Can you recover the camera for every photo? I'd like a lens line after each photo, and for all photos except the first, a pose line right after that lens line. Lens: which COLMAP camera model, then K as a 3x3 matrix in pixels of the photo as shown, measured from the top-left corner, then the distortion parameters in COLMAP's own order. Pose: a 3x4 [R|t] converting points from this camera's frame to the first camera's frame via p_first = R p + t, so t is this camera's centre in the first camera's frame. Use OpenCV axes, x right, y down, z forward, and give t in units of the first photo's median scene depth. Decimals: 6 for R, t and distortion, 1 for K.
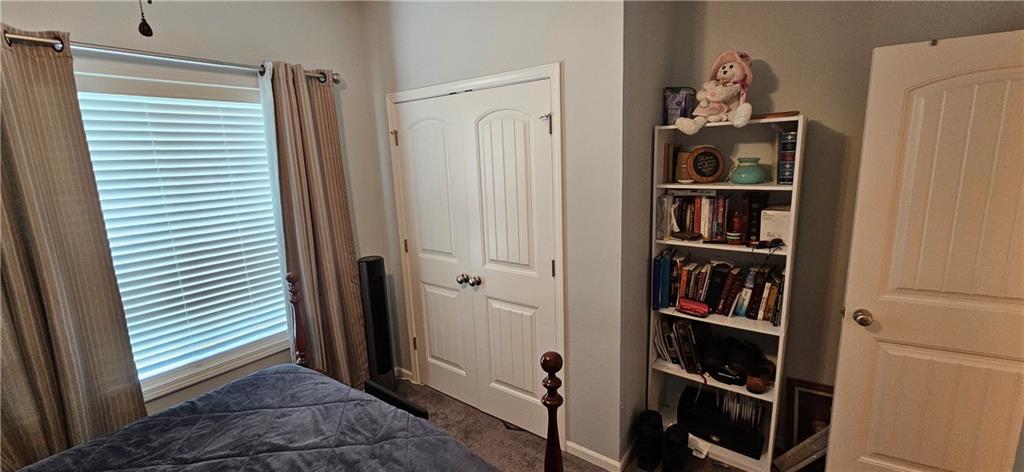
lens RADIAL K [[419.1, 0, 512.0], [0, 419.1, 236.0], [0, 0, 1]] dist [-0.001403, -0.000119]
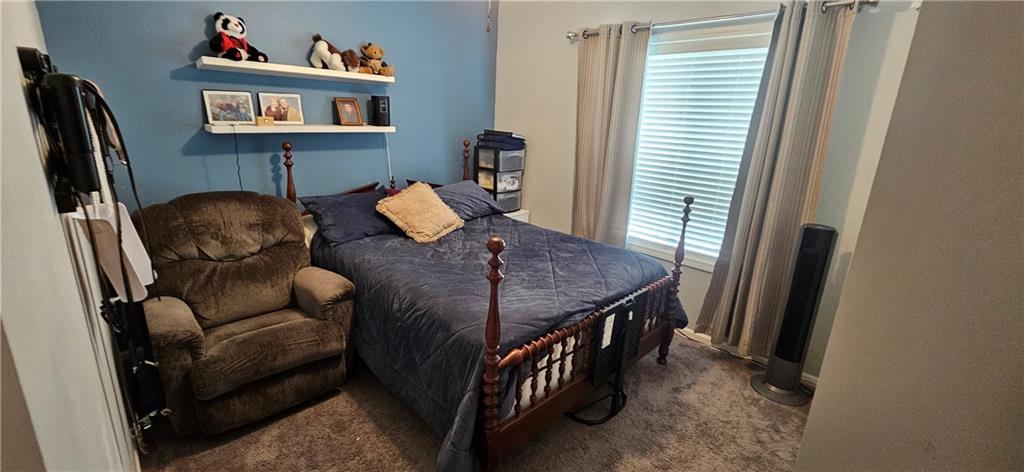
lens RADIAL K [[419.1, 0, 512.0], [0, 419.1, 236.0], [0, 0, 1]] dist [-0.001403, -0.000119]
pose [[-0.143677, 0.304935, -0.941473, 0.671133], [-0.221382, 0.917330, 0.330901, -0.090840], [0.964545, 0.255968, -0.064292, 0.603836]]
